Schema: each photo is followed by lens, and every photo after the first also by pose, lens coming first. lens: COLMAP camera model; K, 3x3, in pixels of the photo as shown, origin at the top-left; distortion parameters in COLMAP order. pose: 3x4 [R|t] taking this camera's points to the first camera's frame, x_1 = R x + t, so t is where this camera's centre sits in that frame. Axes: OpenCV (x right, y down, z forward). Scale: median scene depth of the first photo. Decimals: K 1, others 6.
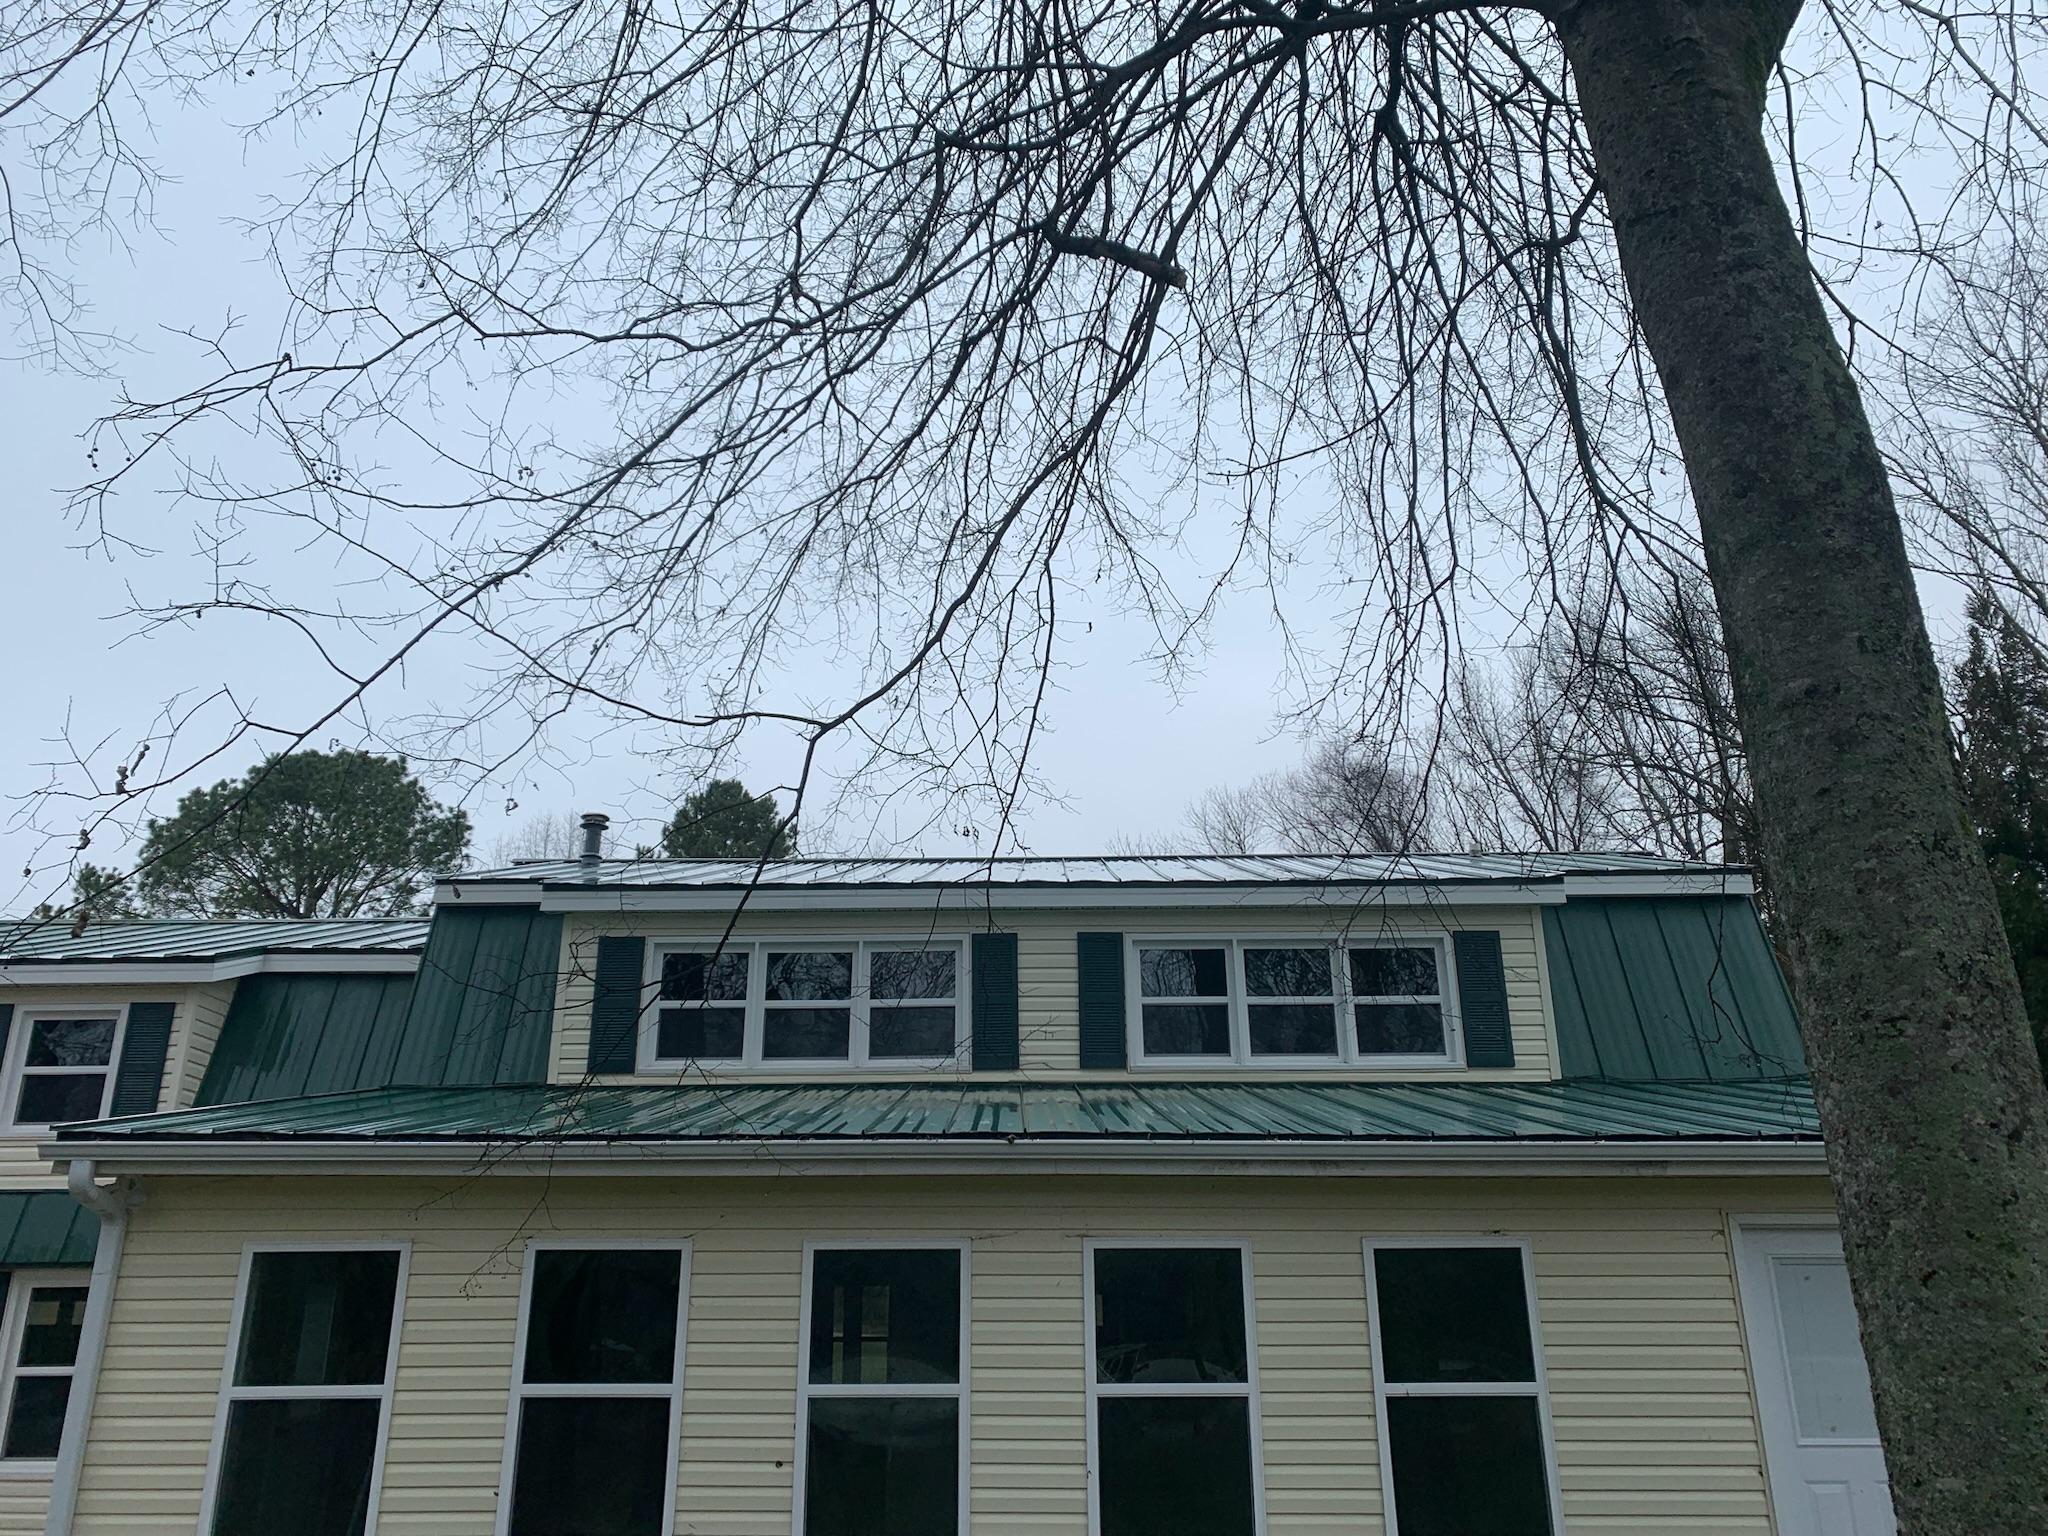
lens RADIAL K [[1532.8, 0, 1024.0], [0, 1532.8, 768.0], [0, 0, 1]] dist [0.078721, -0.110581]
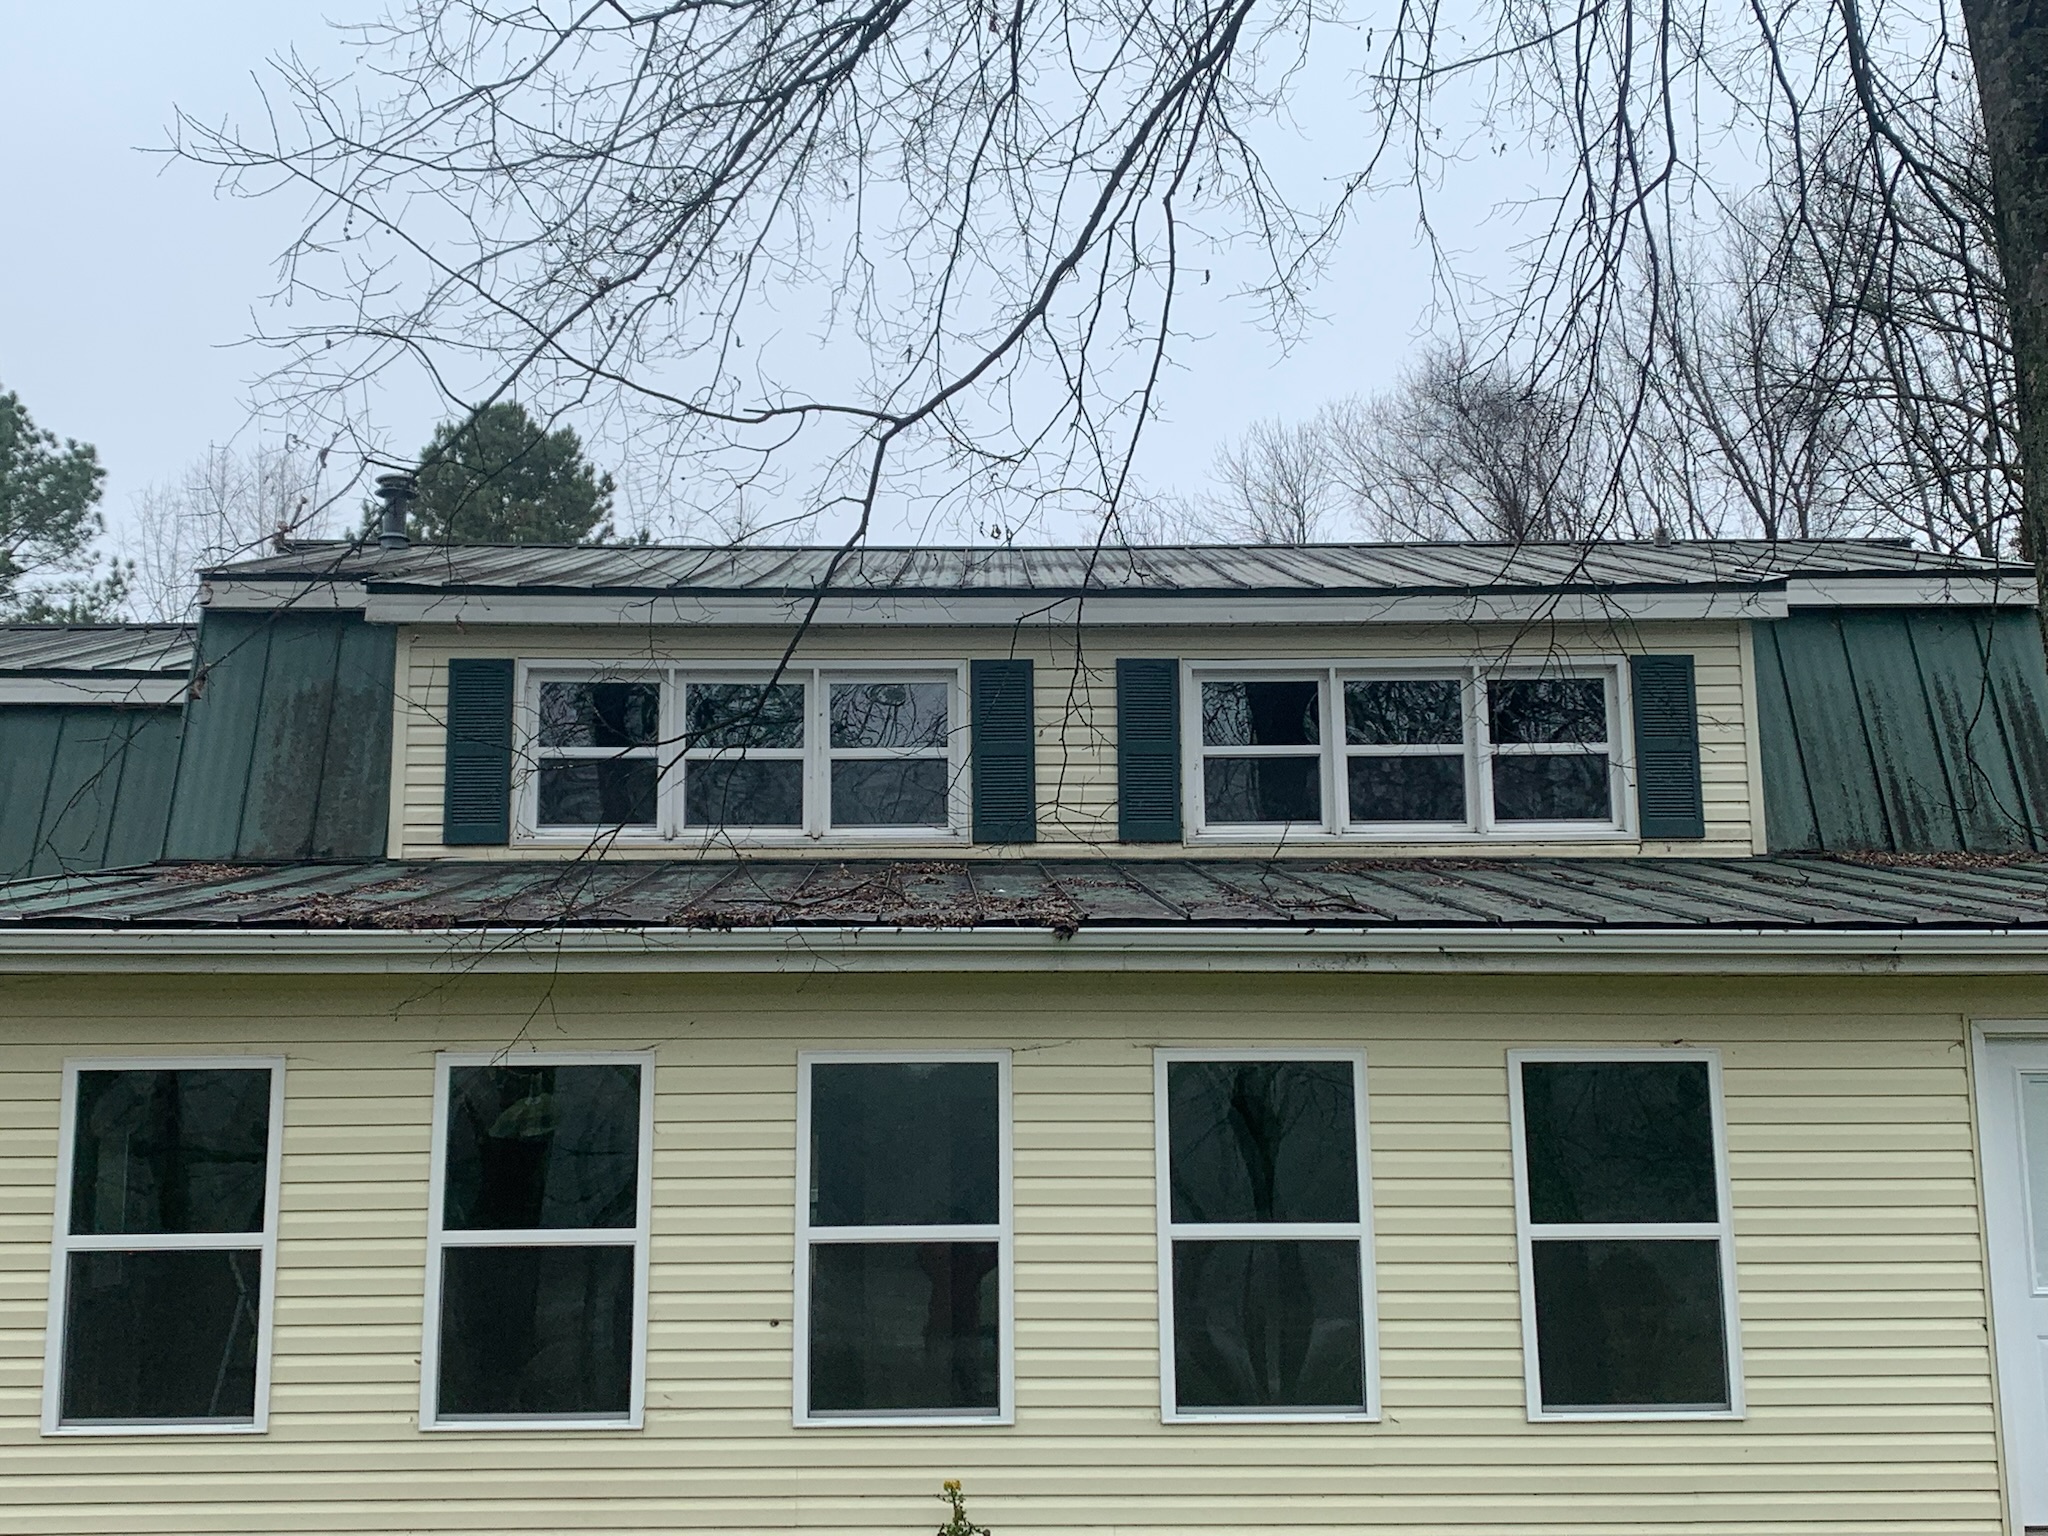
lens RADIAL K [[2444.1, 0, 1024.0], [0, 2444.1, 768.0], [0, 0, 1]] dist [0.238352, -0.809324]
pose [[0.999115, 0.002353, 0.042006, -0.057285], [-0.009070, 0.987007, 0.160423, -0.026367], [-0.041083, -0.160662, 0.986154, -0.146494]]
